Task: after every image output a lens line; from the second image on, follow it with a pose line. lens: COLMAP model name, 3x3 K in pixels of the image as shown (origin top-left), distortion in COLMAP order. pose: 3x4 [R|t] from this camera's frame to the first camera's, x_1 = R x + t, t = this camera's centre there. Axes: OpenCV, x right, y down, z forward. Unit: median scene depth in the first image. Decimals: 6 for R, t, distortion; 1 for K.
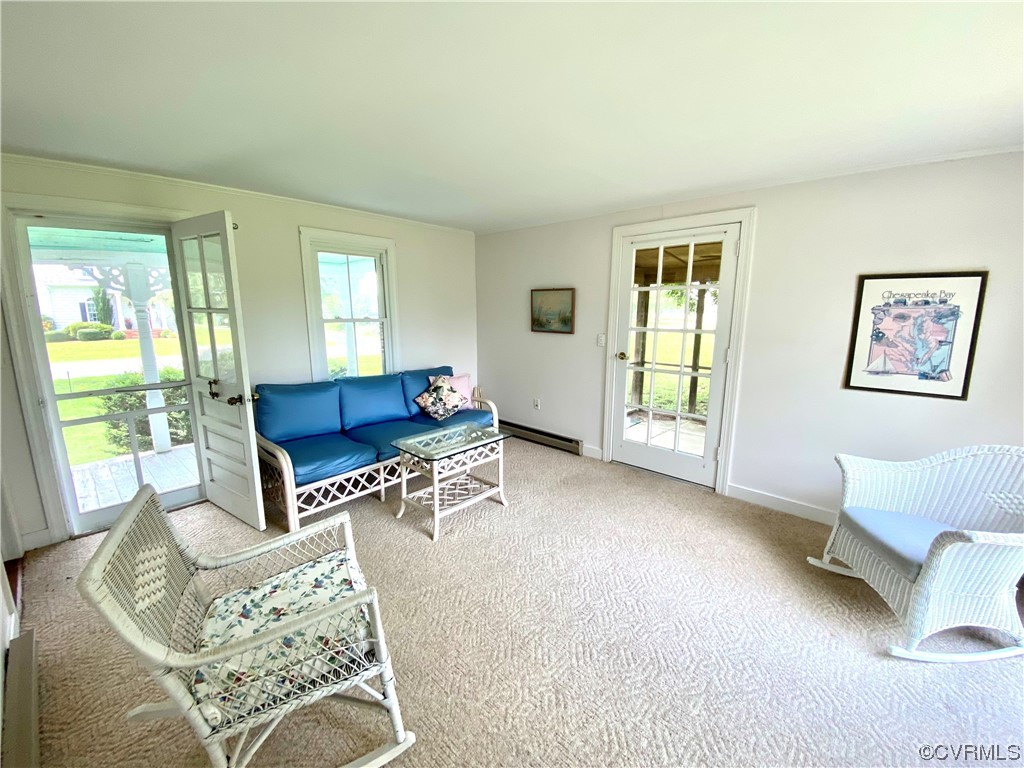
lens RADIAL K [[417.5, 0, 502.3], [0, 417.5, 389.3], [0, 0, 1]] dist [0.001984, -0.000428]
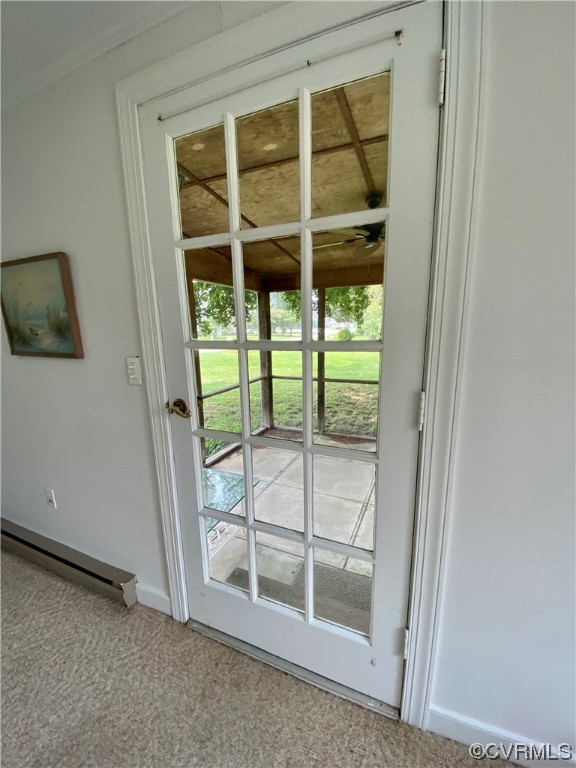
lens RADIAL K [[313.1, 0, 292.5], [0, 313.1, 389.3], [0, 0, 1]] dist [0.001984, -0.000428]
pose [[0.937569, -0.082618, 0.337844, 0.282696], [0.079389, 0.996569, 0.023389, -0.094743], [-0.338617, 0.004892, 0.940911, 0.641111]]
